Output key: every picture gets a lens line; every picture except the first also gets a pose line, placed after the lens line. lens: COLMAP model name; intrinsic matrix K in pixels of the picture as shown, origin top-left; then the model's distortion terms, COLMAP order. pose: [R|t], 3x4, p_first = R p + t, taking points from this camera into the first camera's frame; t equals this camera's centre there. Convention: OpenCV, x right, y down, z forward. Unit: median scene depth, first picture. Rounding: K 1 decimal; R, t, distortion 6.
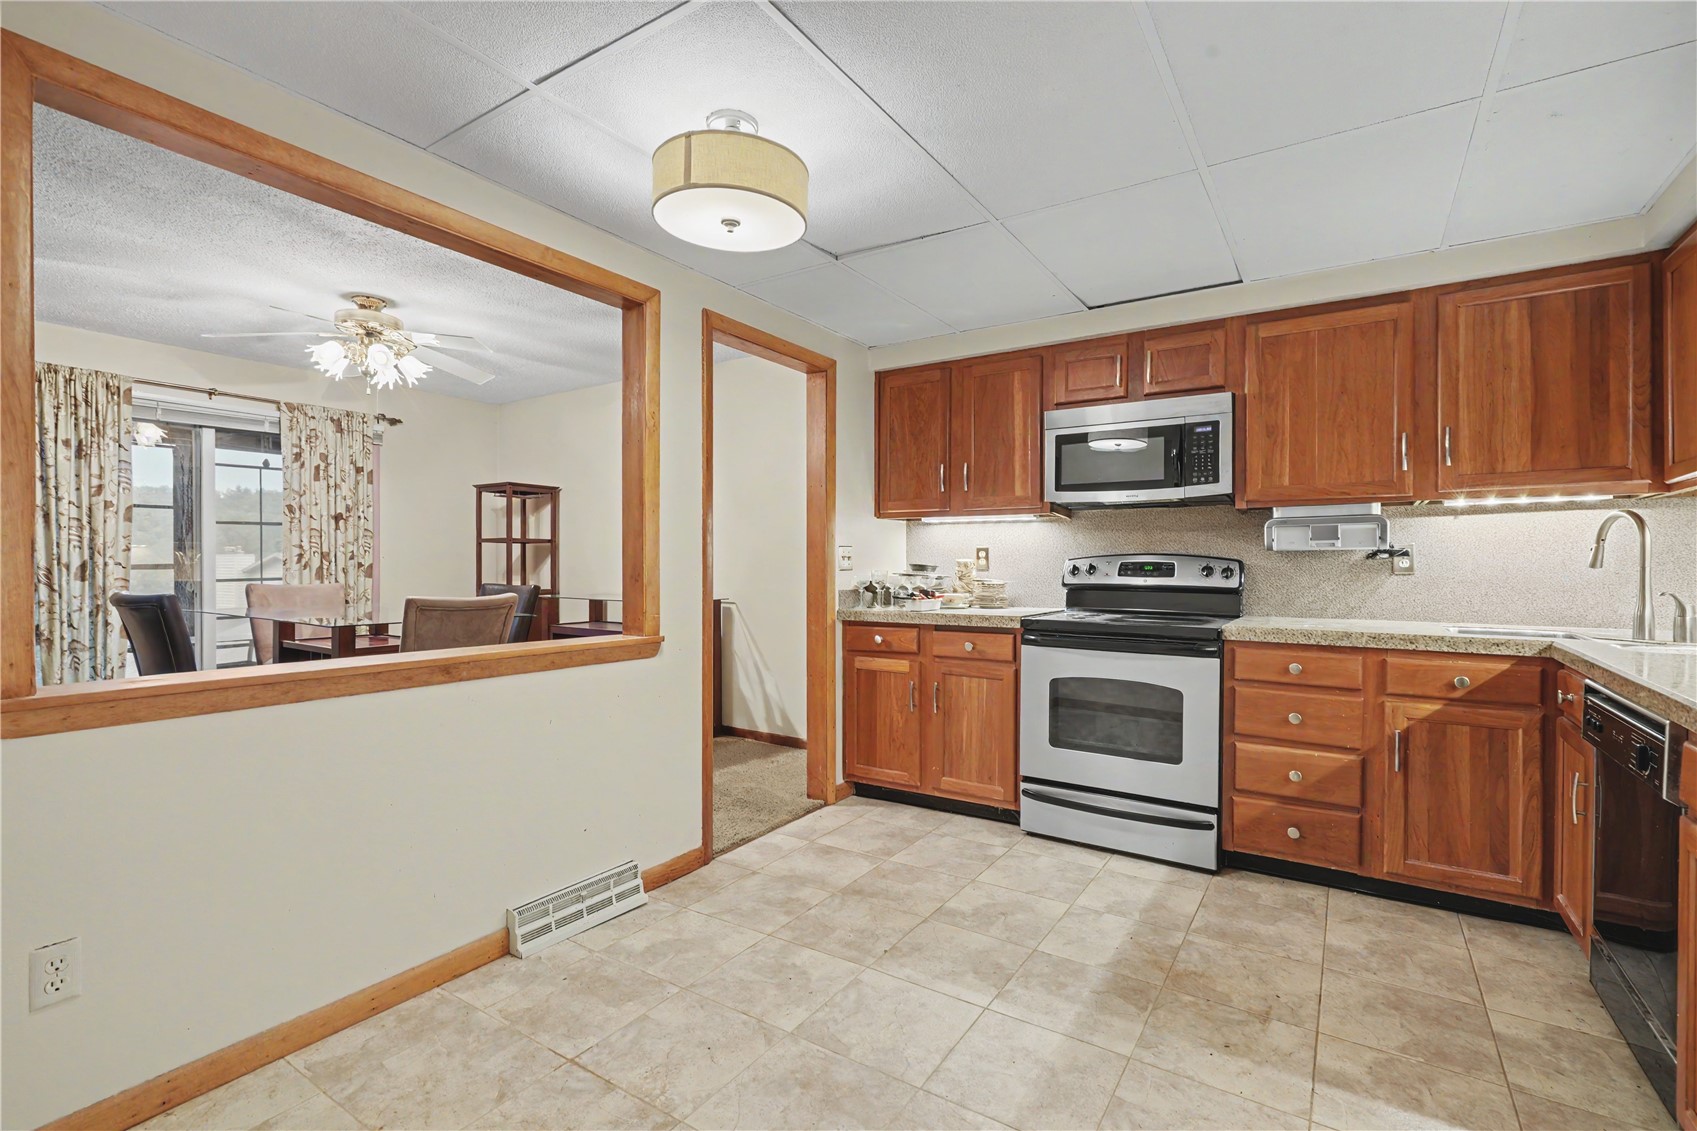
lens RADIAL K [[776.3, 0, 848.5], [0, 776.3, 565.5], [0, 0, 1]] dist [-0.000534, 0.000160]
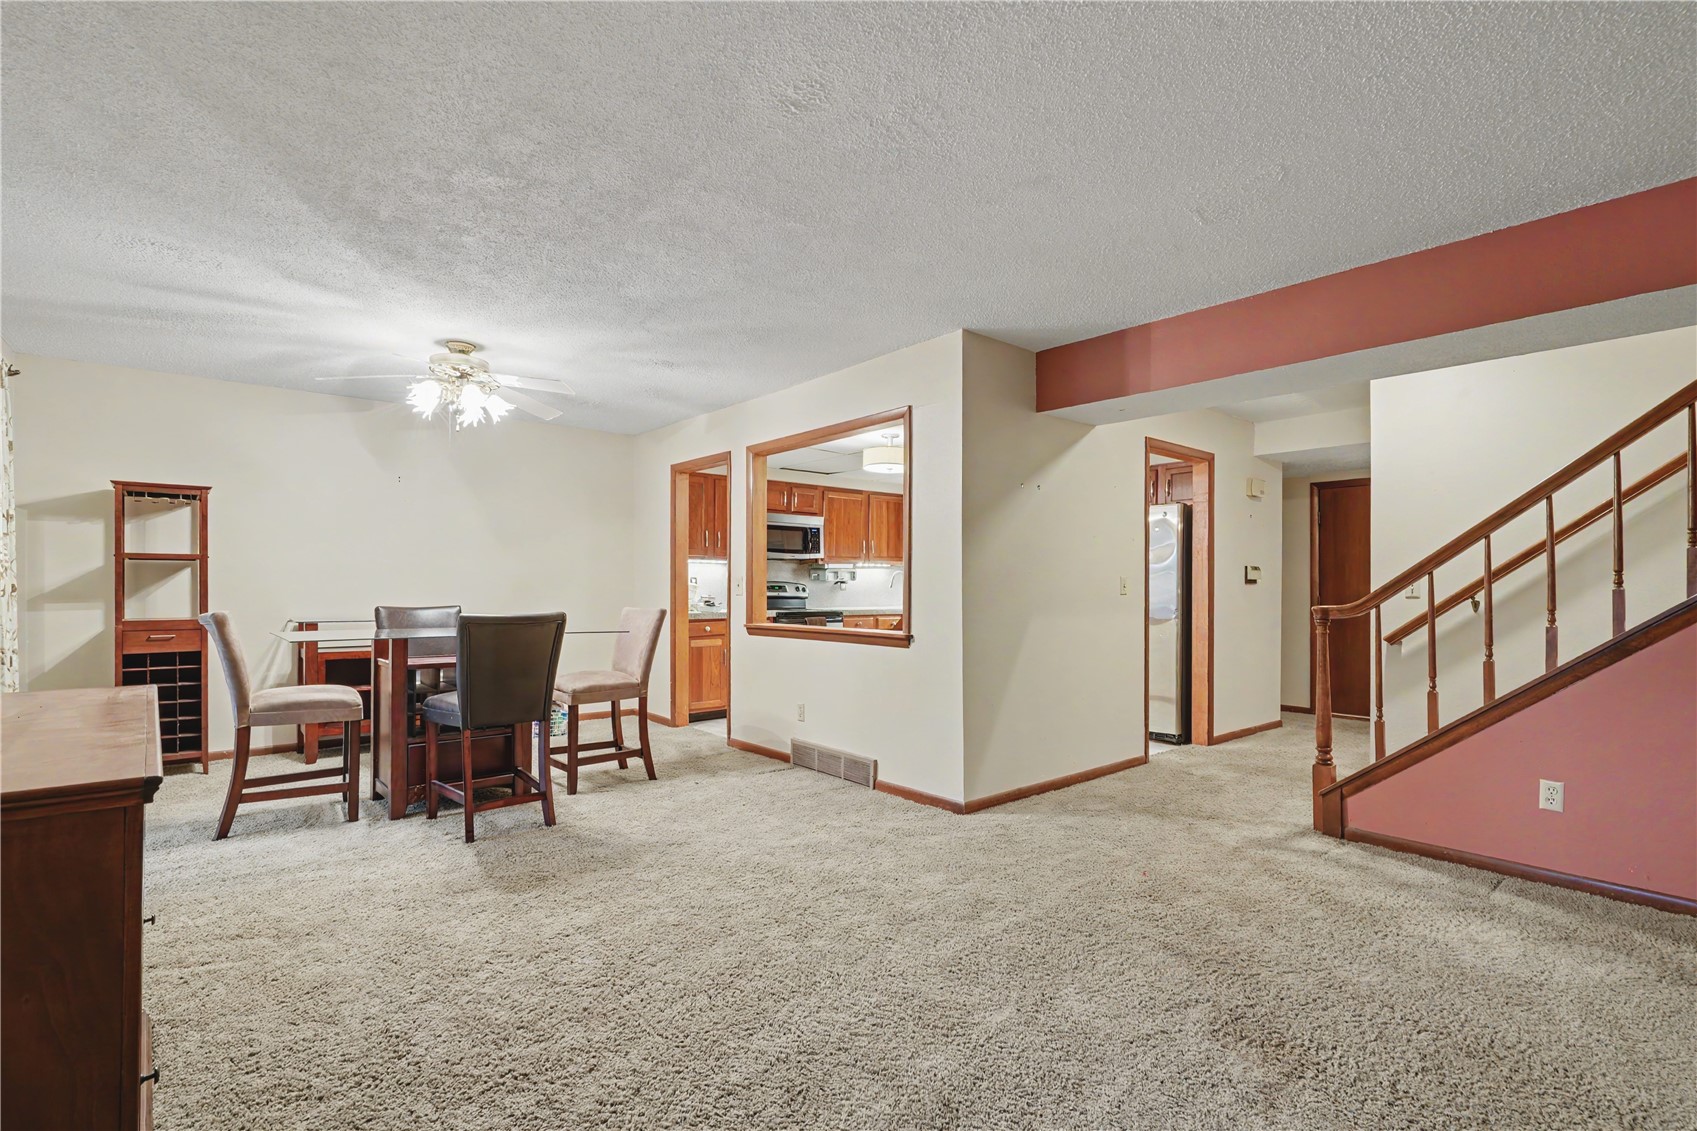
lens RADIAL K [[806.2, 0, 848.5], [0, 806.2, 565.5], [0, 0, 1]] dist [-0.001701, -0.000159]
pose [[0.281902, 0.023748, 0.959149, -1.971747], [-0.001649, 0.999704, -0.024267, -0.006272], [-0.959442, 0.005259, 0.281858, 0.199414]]
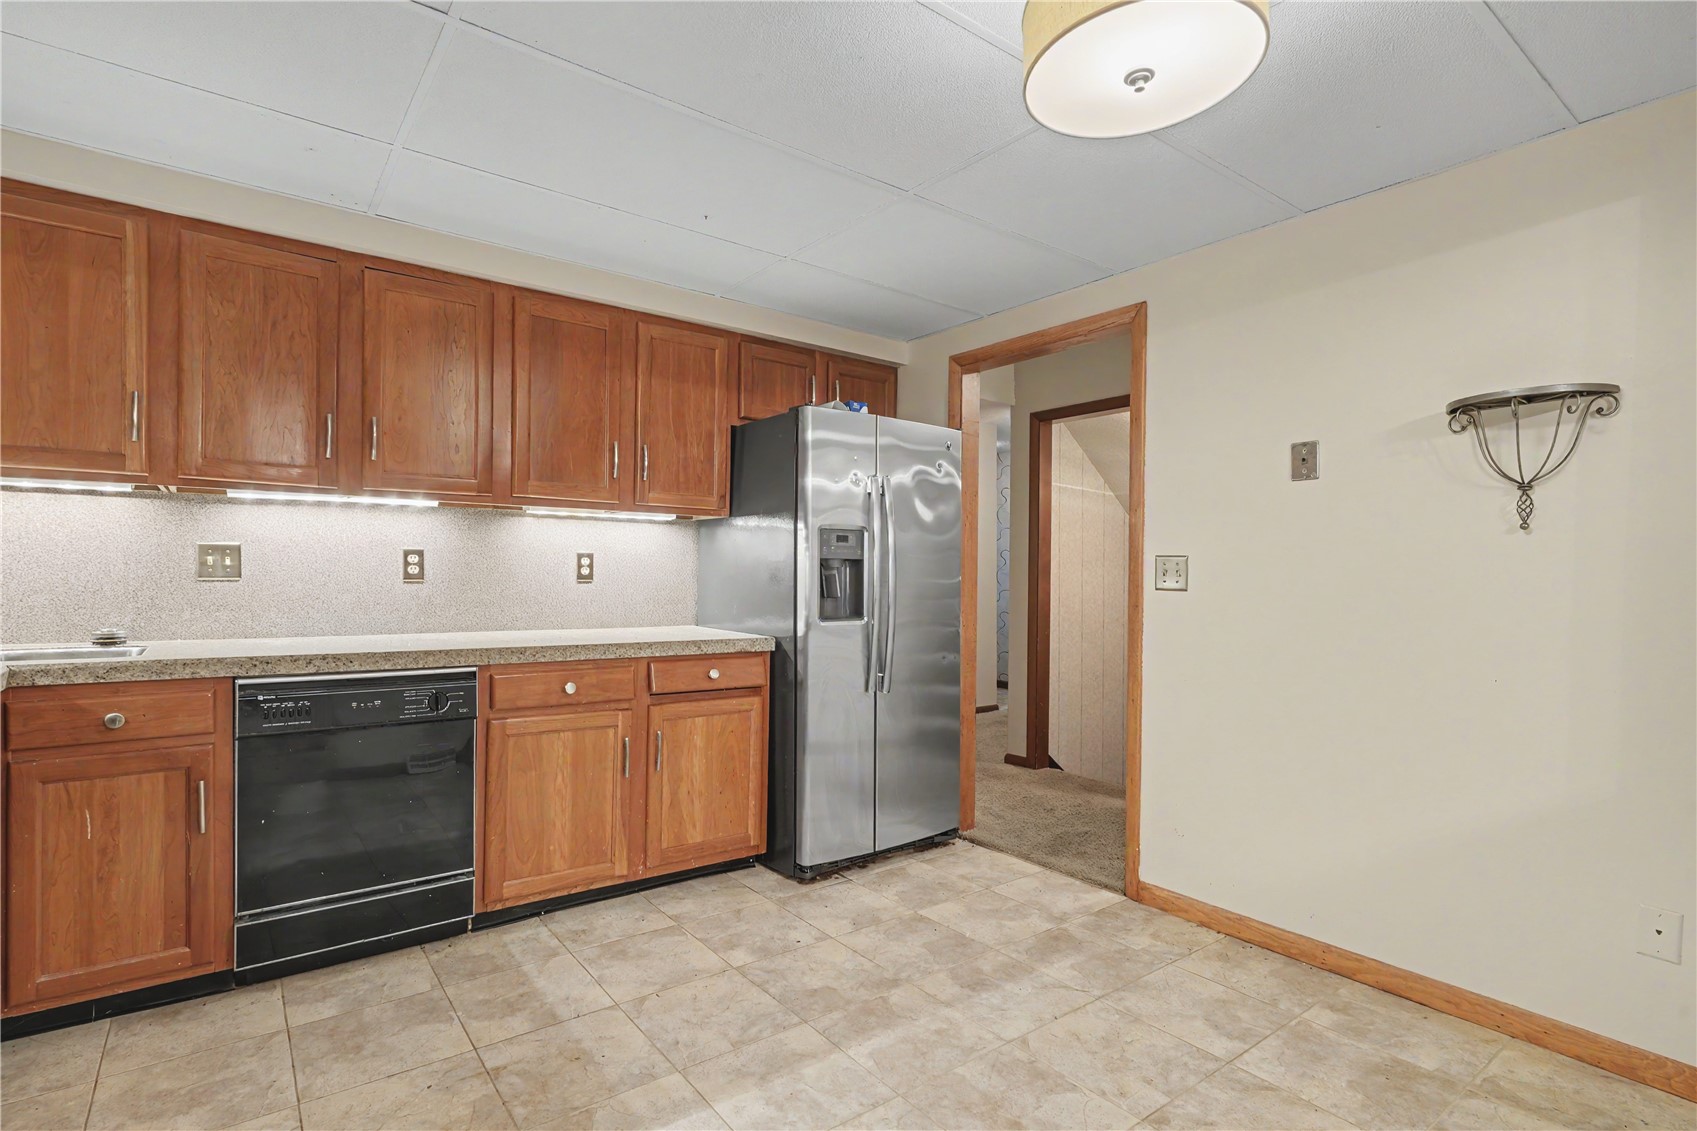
lens RADIAL K [[816.4, 0, 815.8], [0, 816.4, 585.1], [0, 0, 1]] dist [0.000454, 0.000477]
pose [[-0.935904, -0.016281, 0.351879, -0.093327], [-0.010378, 0.999772, 0.018655, -0.003901], [-0.352102, 0.013807, -0.935860, 1.136026]]
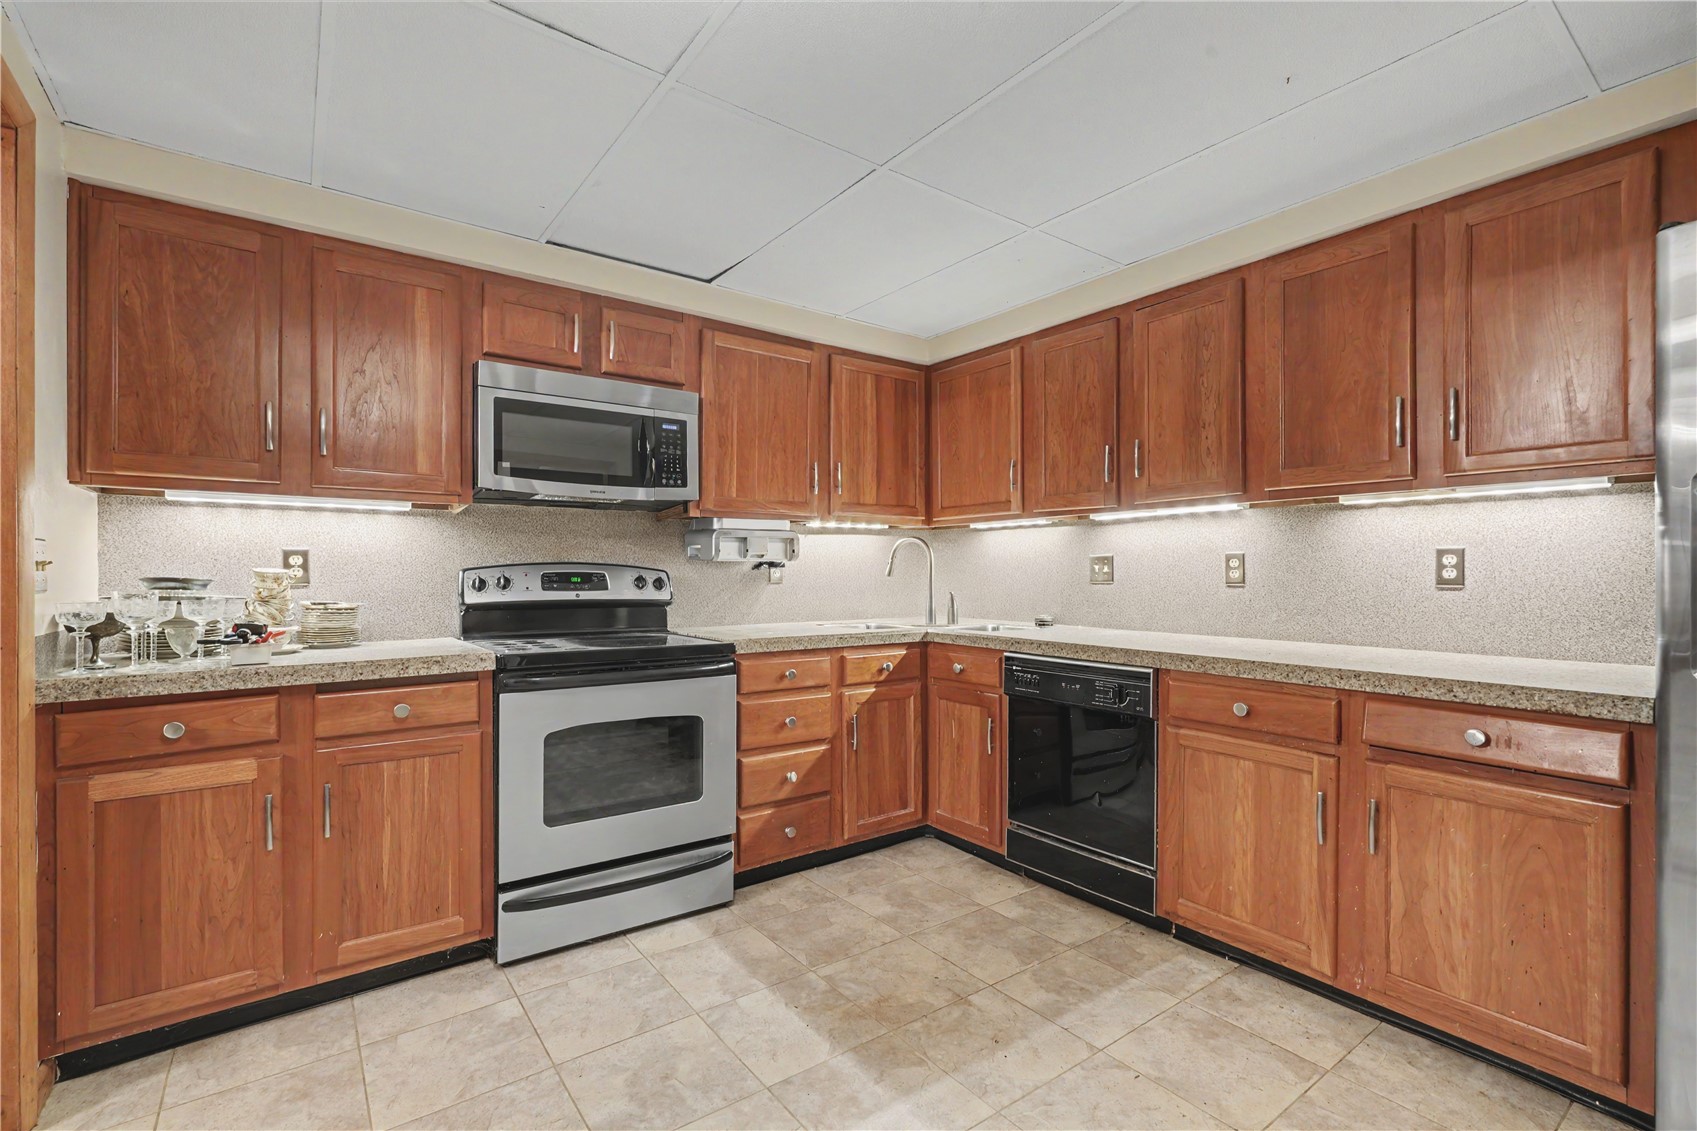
lens RADIAL K [[767.3, 0, 854.7], [0, 767.3, 571.0], [0, 0, 1]] dist [-0.000578, 0.000705]
pose [[0.341041, 0.000390, 0.940048, -0.327391], [0.005884, 0.999979, -0.002550, -0.002852], [-0.940030, 0.006401, 0.341031, 0.504156]]
